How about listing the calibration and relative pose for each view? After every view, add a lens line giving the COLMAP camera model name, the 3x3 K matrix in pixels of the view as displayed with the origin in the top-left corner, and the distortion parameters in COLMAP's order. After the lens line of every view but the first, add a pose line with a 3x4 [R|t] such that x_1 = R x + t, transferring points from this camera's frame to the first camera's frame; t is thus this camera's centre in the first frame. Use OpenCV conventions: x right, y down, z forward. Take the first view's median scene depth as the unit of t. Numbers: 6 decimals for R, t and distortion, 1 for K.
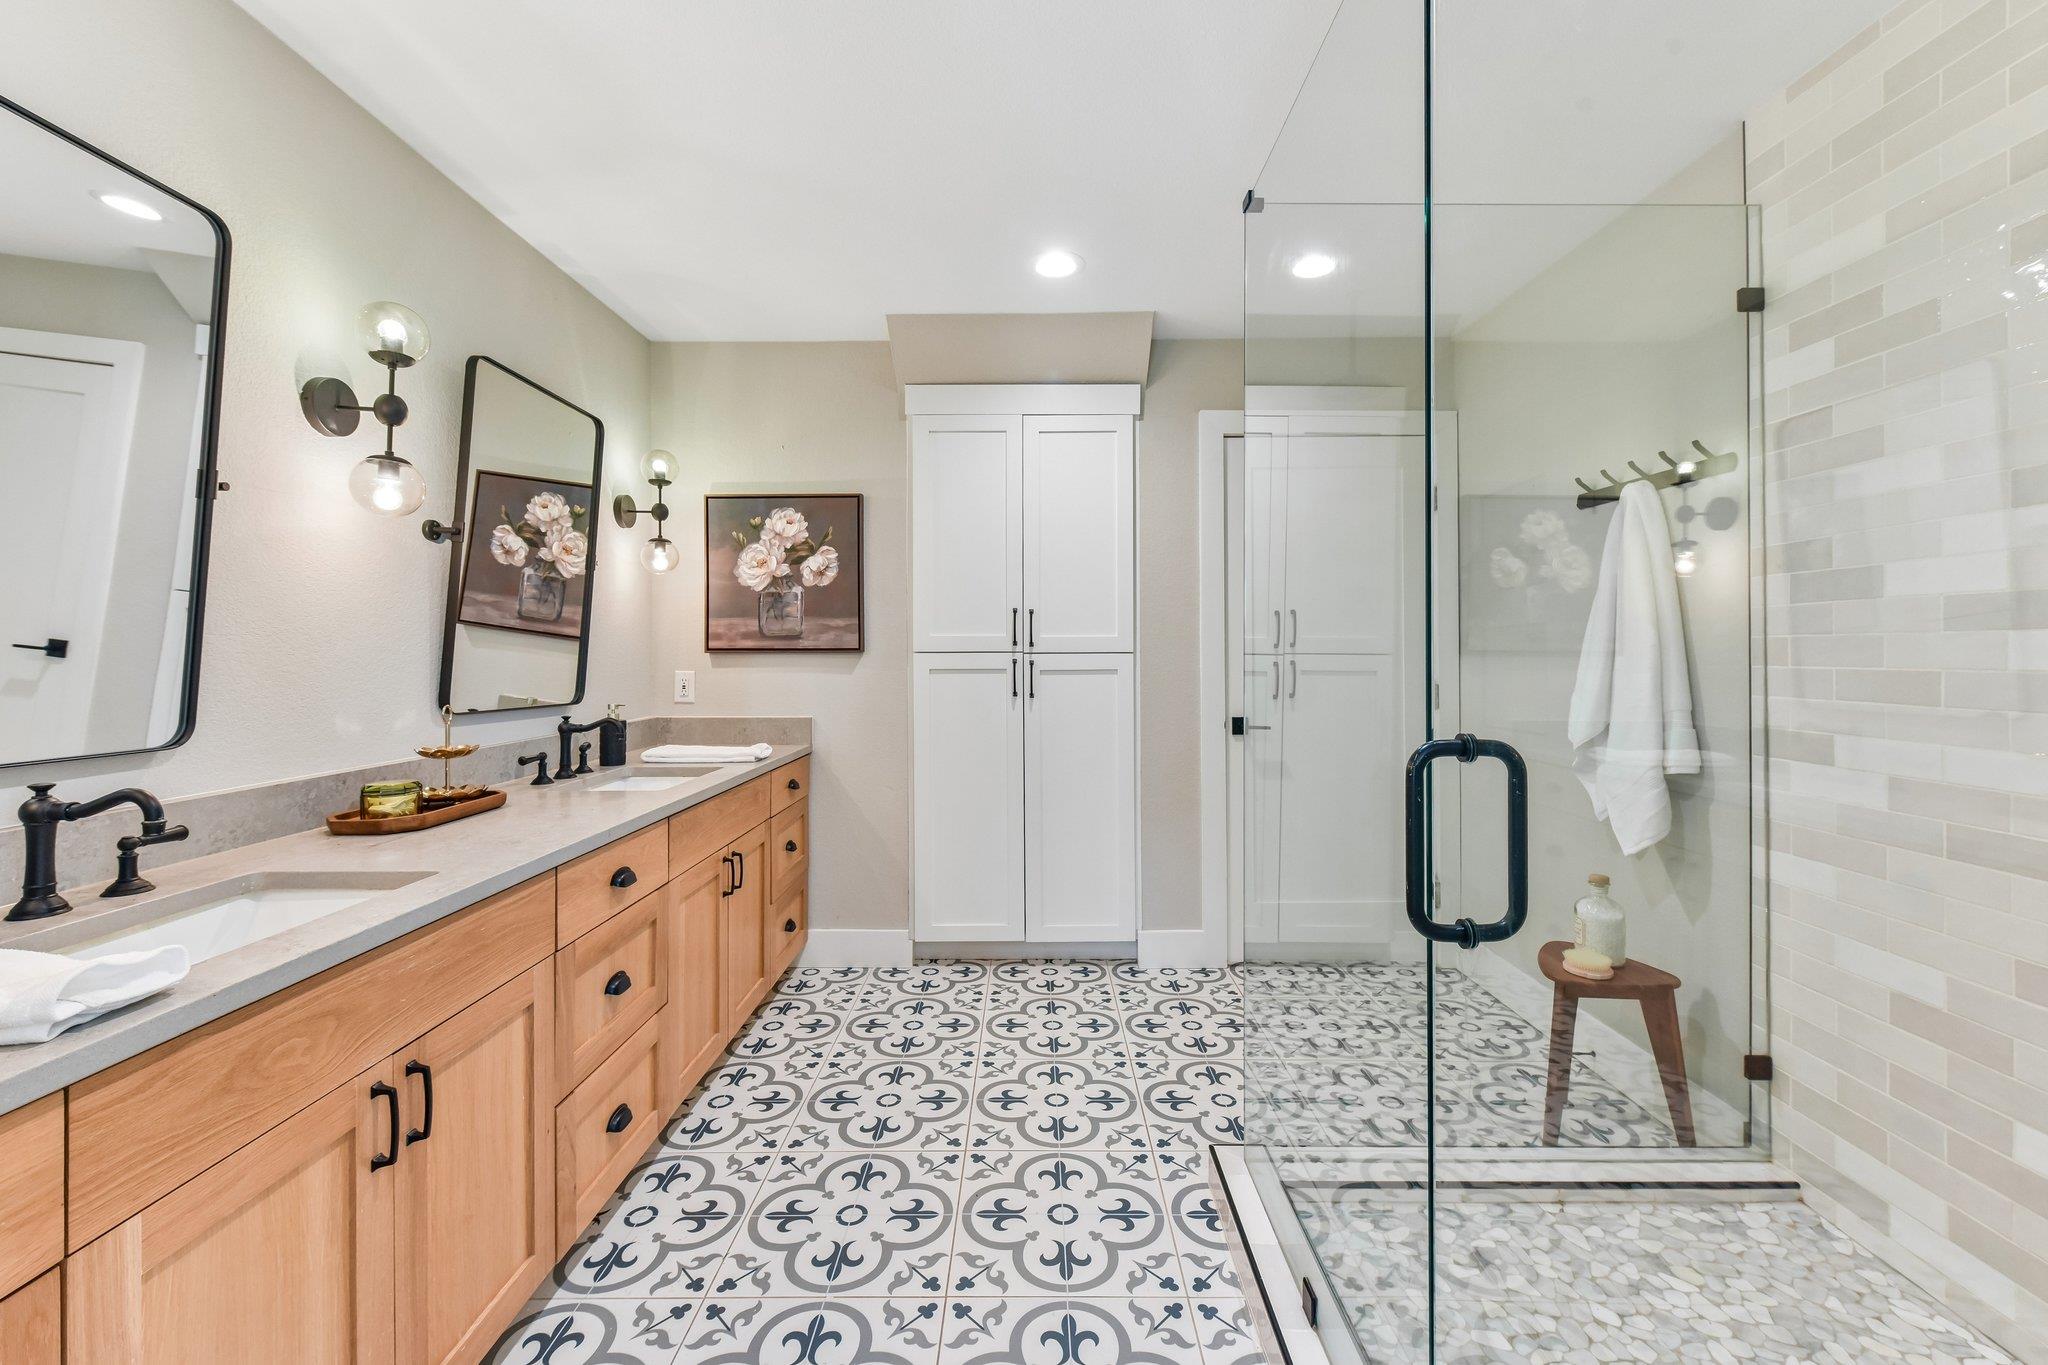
lens RADIAL K [[817.2, 0, 1017.2], [0, 817.2, 642.3], [0, 0, 1]] dist [0.005432, -0.001931]
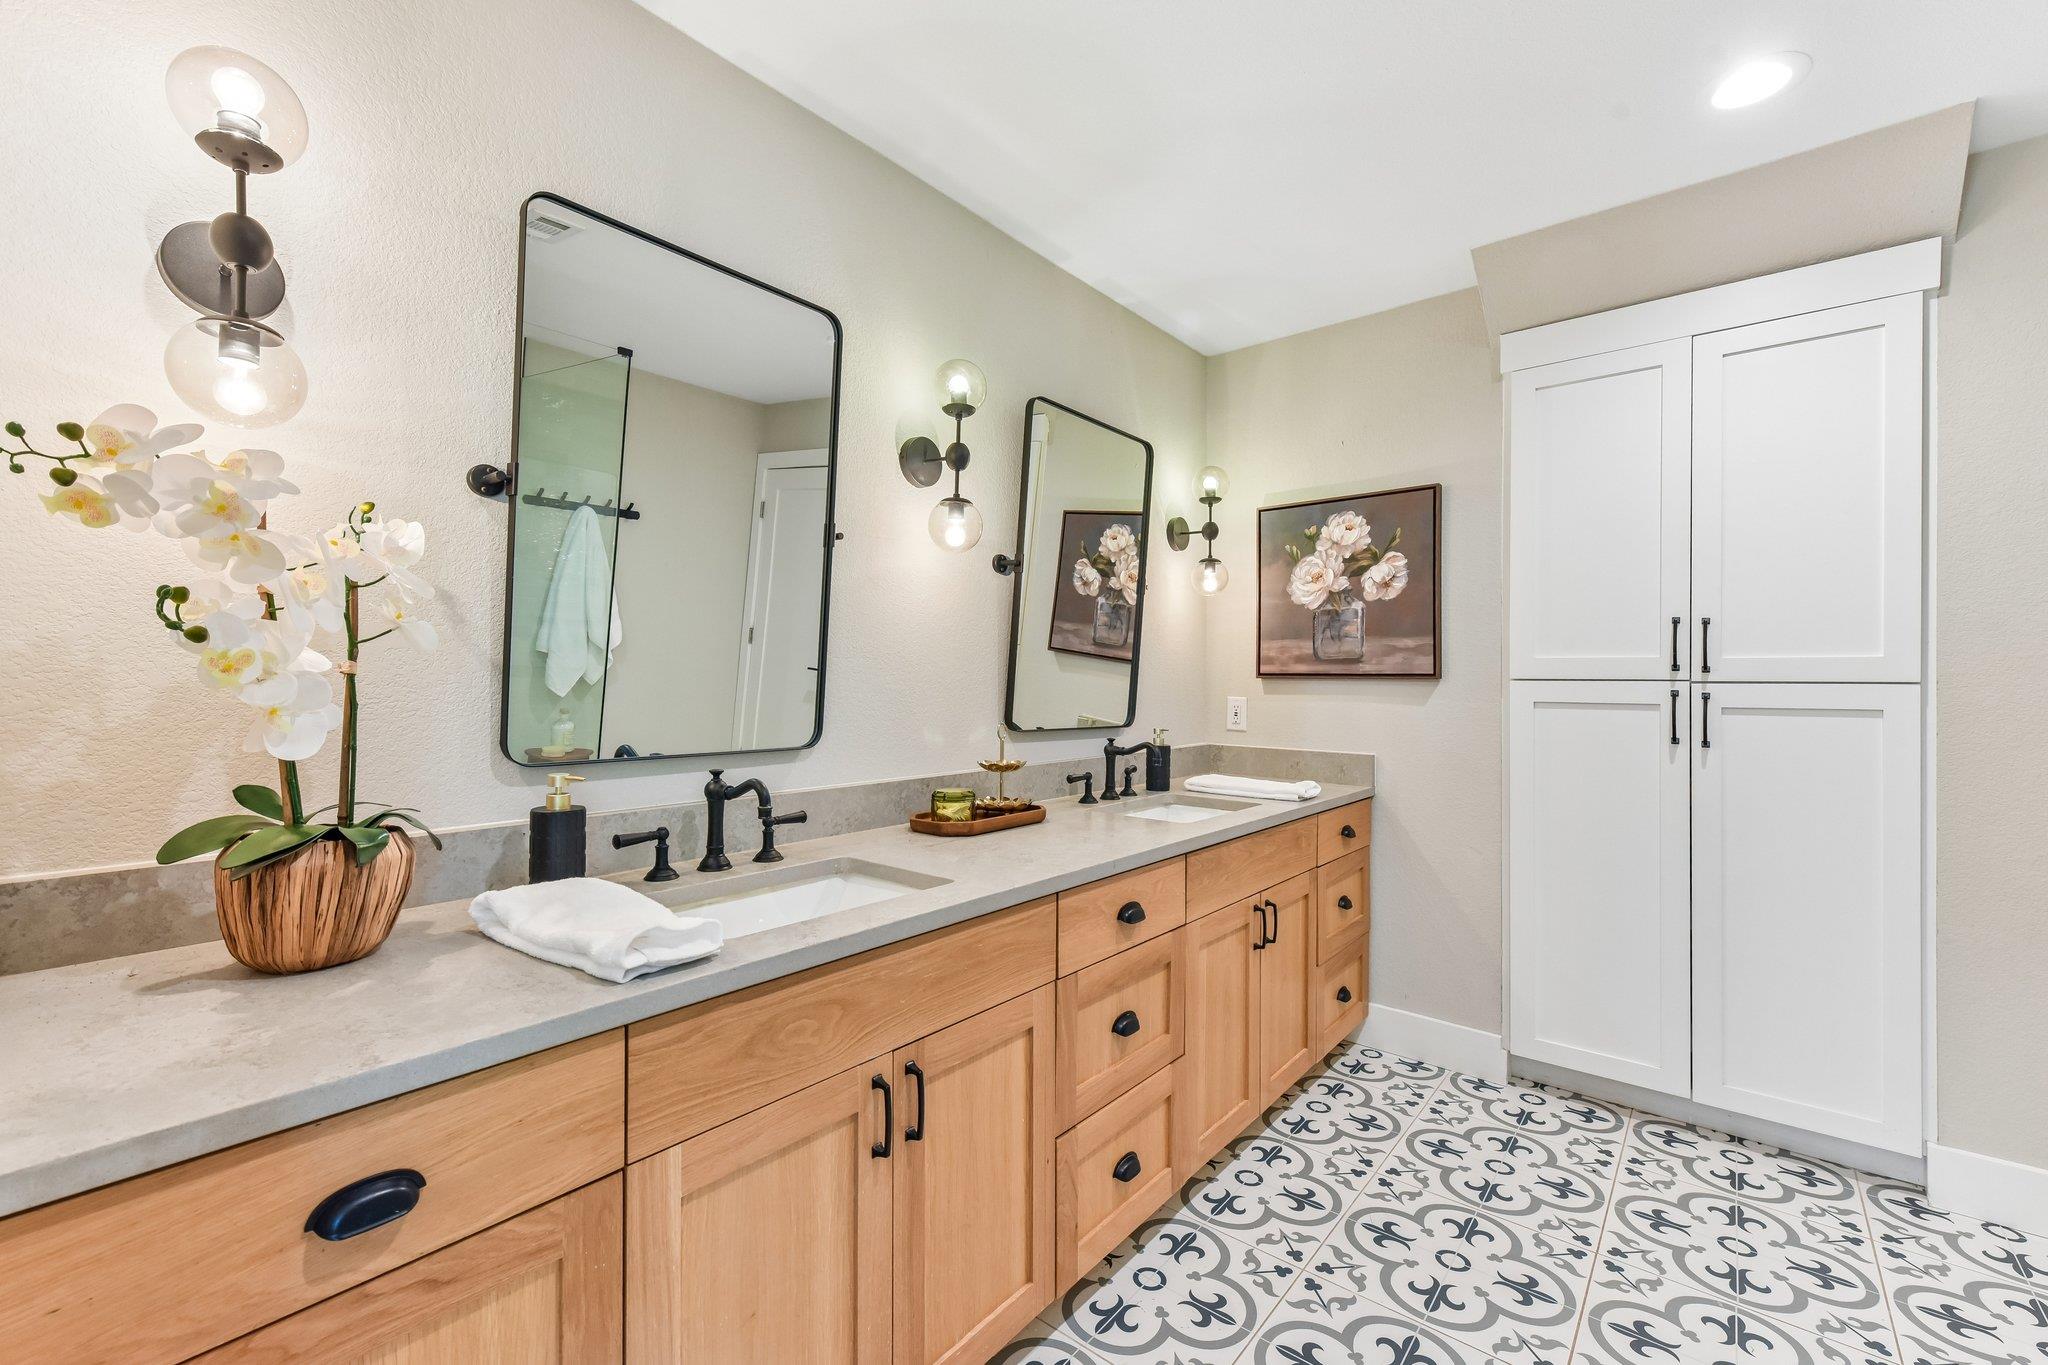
lens RADIAL K [[817.2, 0, 1061.8], [0, 817.2, 675.4], [0, 0, 1]] dist [0.005432, -0.001931]
pose [[0.779613, 0.005251, -0.626239, 0.031471], [-0.002137, 0.999981, 0.005725, 0.005713], [0.626258, -0.003125, 0.779610, 0.151659]]
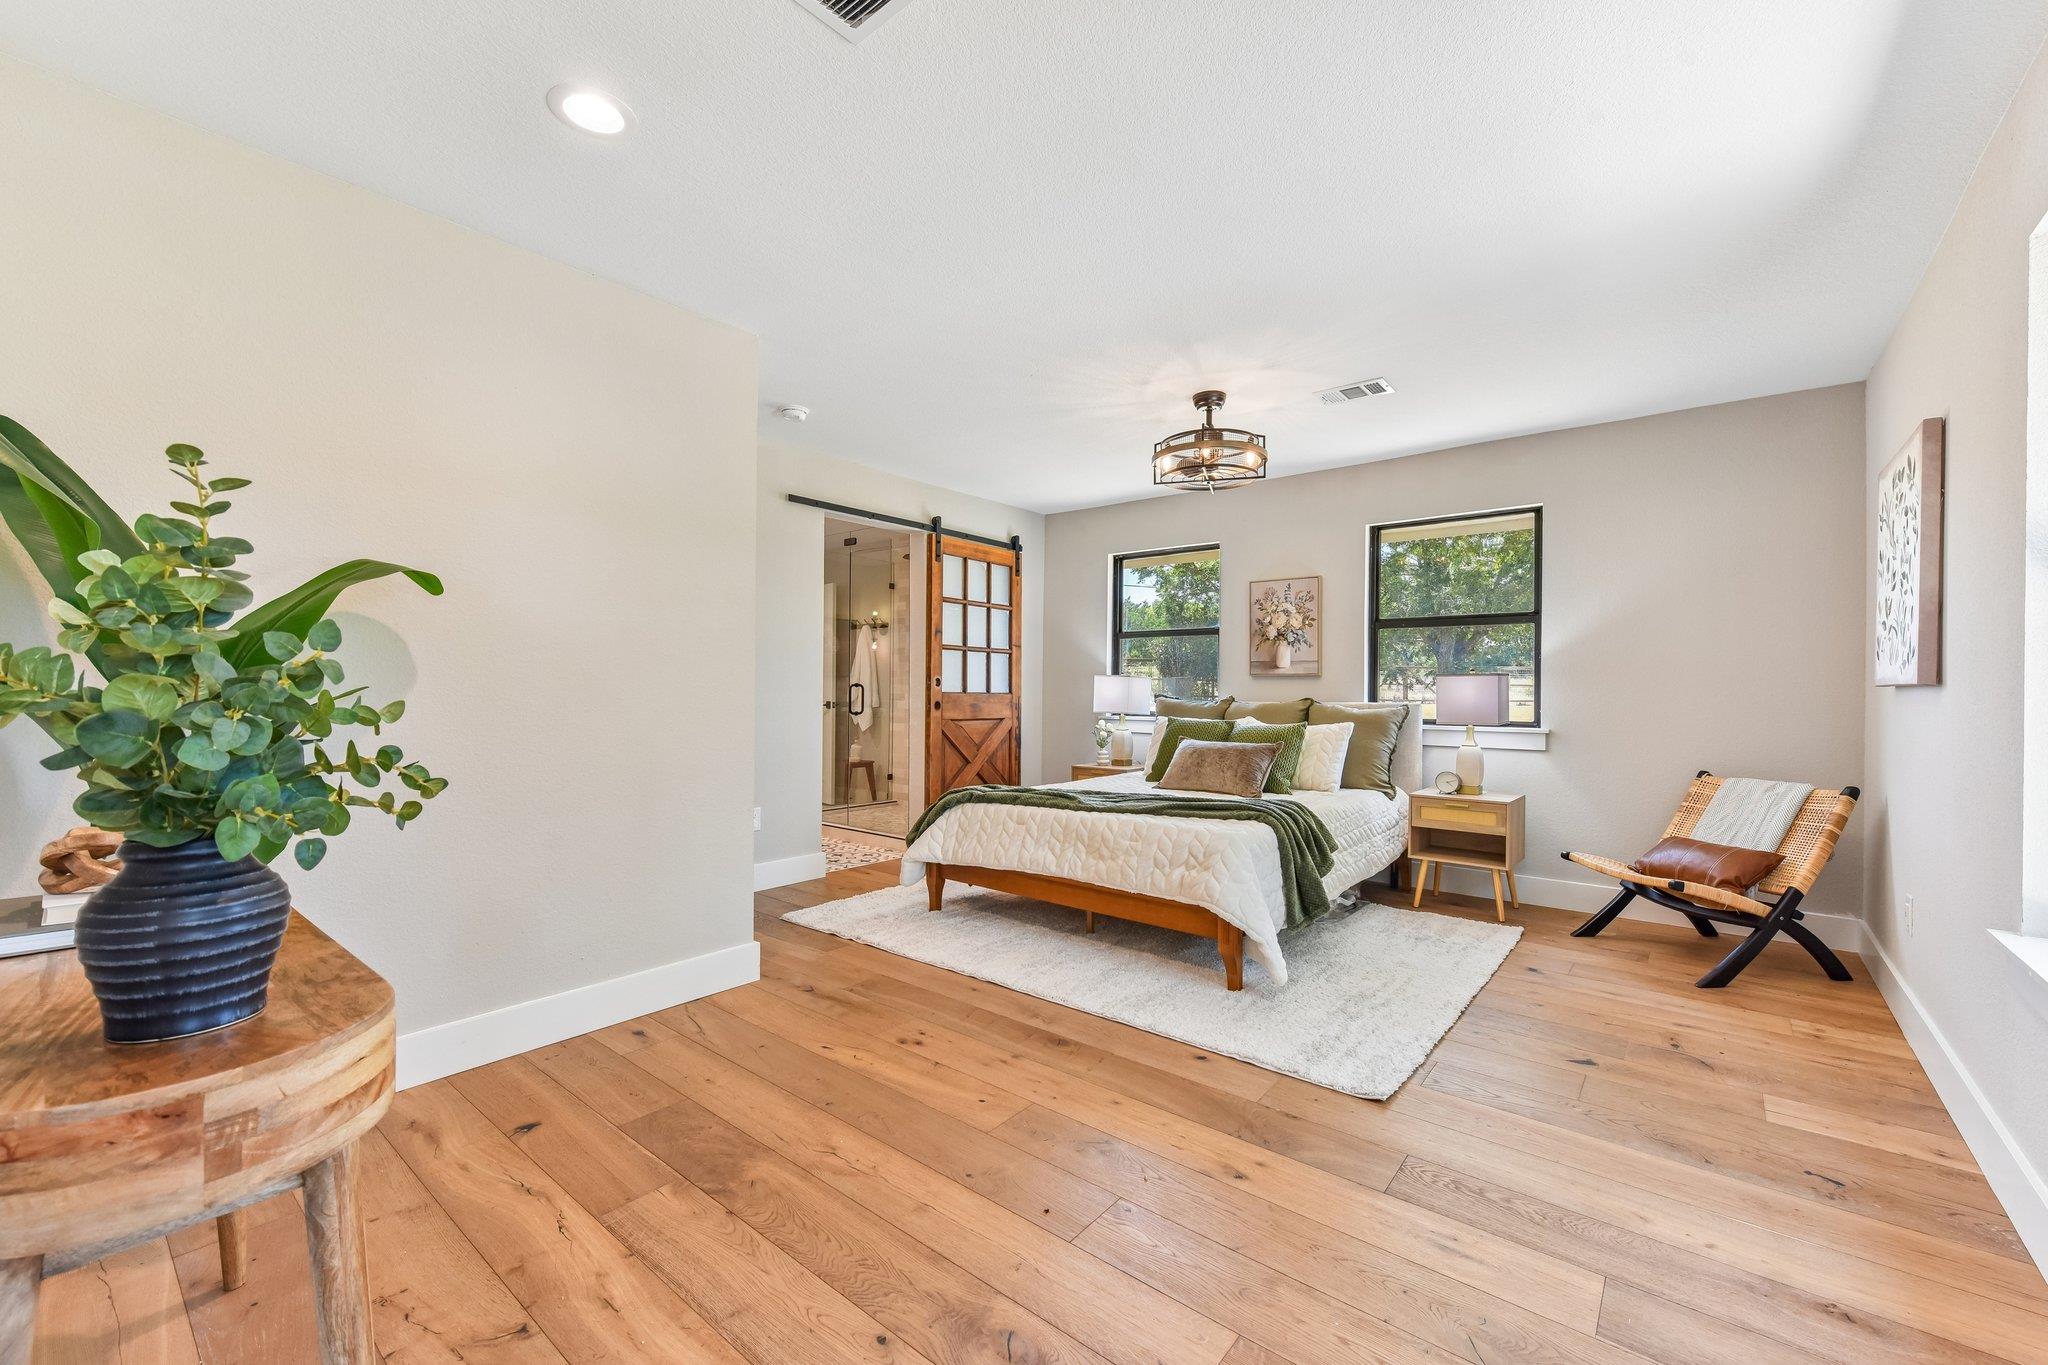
lens RADIAL K [[817.2, 0, 1038.8], [0, 817.2, 688.2], [0, 0, 1]] dist [0.005432, -0.001931]
pose [[0.611600, 0.006006, 0.791144, -1.245700], [-0.015924, 0.999862, 0.004719, 0.035007], [-0.791007, -0.015484, 0.611611, -1.380158]]
